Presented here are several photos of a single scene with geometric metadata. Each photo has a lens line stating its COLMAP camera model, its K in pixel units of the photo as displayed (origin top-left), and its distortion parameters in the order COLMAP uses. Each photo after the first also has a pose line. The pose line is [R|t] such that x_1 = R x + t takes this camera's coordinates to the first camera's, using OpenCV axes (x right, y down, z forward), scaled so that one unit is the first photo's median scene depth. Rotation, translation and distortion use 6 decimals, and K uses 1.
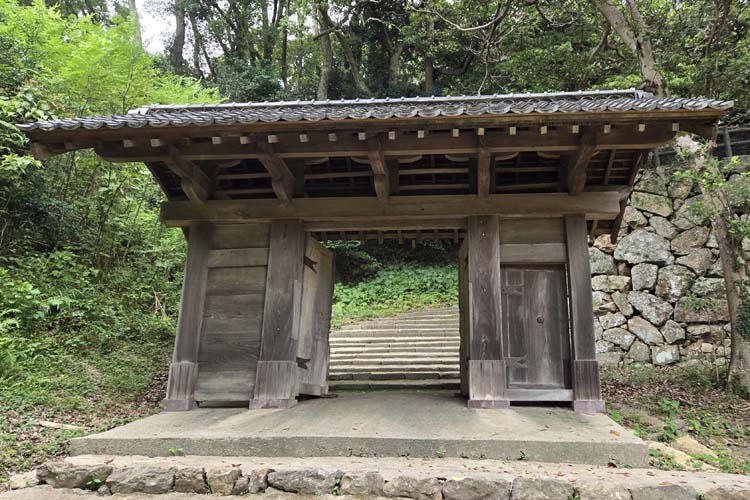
lens RADIAL K [[572.0, 0, 375.0], [0, 572.0, 250.0], [0, 0, 1]] dist [0.055017, -0.004618]
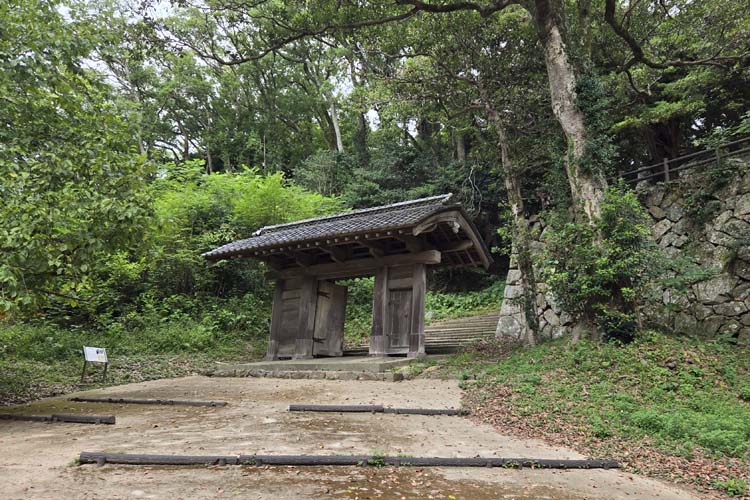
lens RADIAL K [[572.0, 0, 375.0], [0, 572.0, 250.0], [0, 0, 1]] dist [0.055017, -0.004618]
pose [[0.869605, -0.103214, -0.482840, 0.464467], [0.100107, 0.994453, -0.032285, -0.022168], [0.483494, -0.020261, 0.875113, -0.324613]]
